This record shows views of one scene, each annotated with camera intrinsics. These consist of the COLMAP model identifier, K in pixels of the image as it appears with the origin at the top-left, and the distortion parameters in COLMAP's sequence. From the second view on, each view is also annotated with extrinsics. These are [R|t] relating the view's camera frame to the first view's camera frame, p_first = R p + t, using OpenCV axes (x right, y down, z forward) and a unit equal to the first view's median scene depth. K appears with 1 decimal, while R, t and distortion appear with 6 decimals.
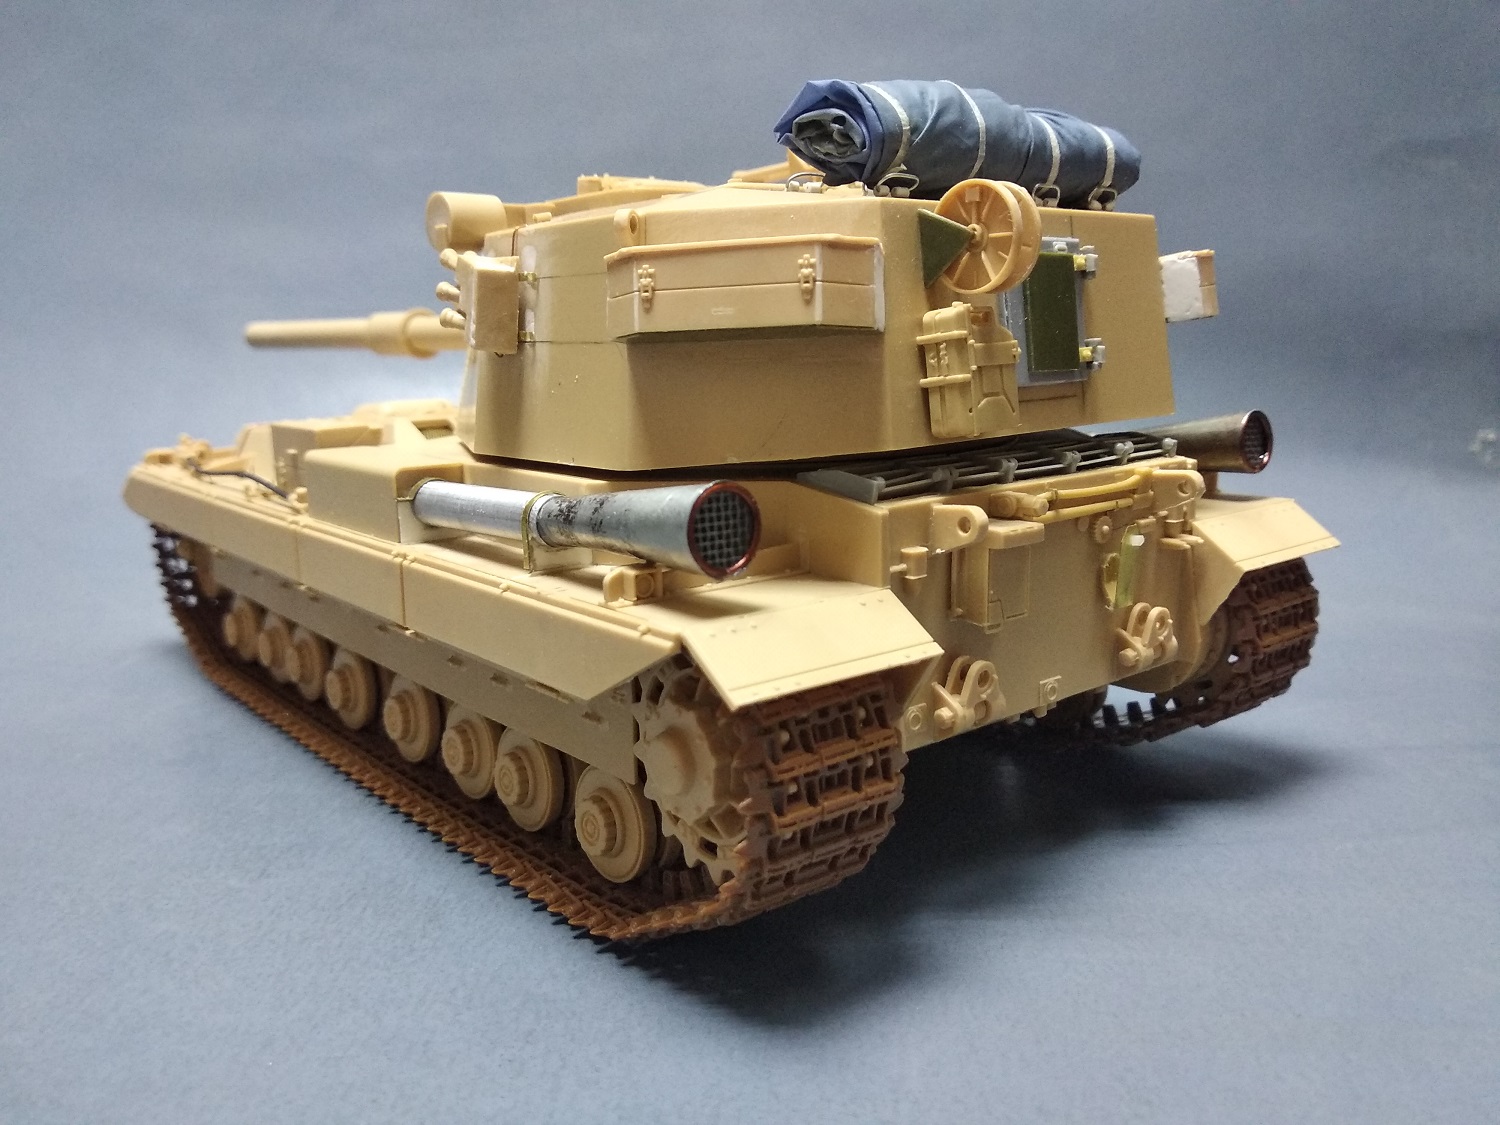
lens RADIAL K [[1210.1, 0, 748.2], [0, 1210.1, 597.6], [0, 0, 1]] dist [0.105539, -0.317459]
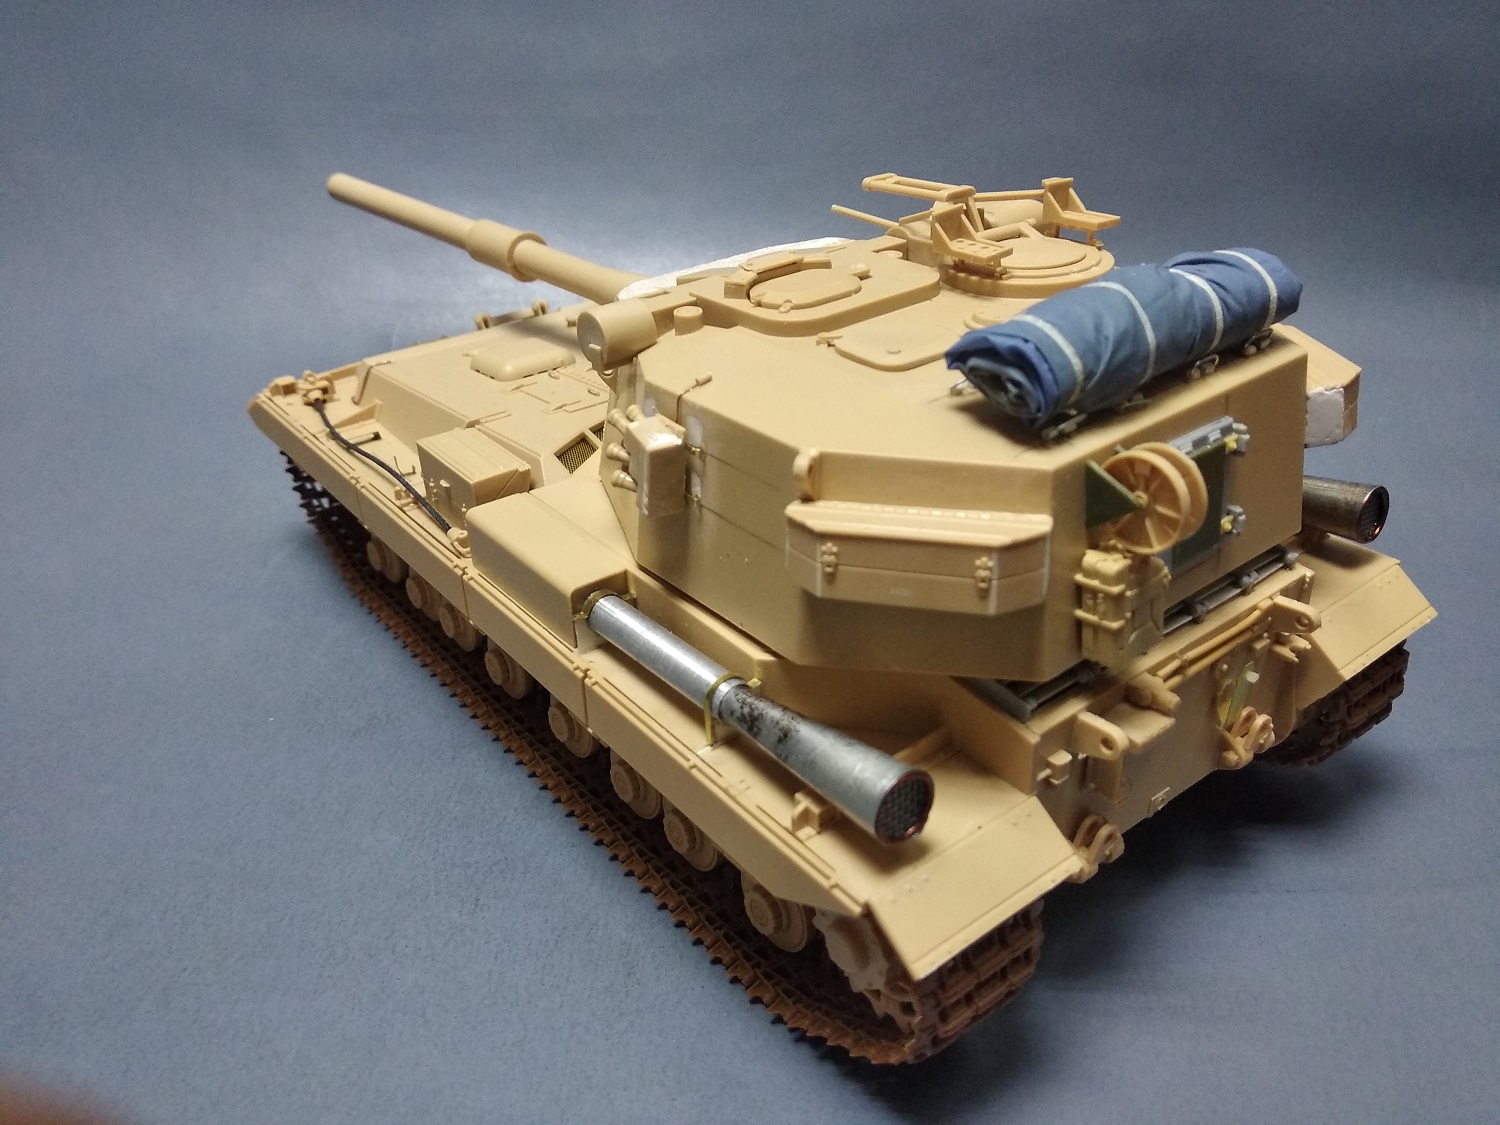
lens RADIAL K [[1193.9, 0, 751.9], [0, 1193.9, 587.8], [0, 0, 1]] dist [0.072166, -0.158459]
pose [[0.999639, 0.000864, -0.026869, -0.108427], [0.007849, 0.946549, 0.322466, -0.503235], [0.025711, -0.322560, 0.946200, -0.010837]]
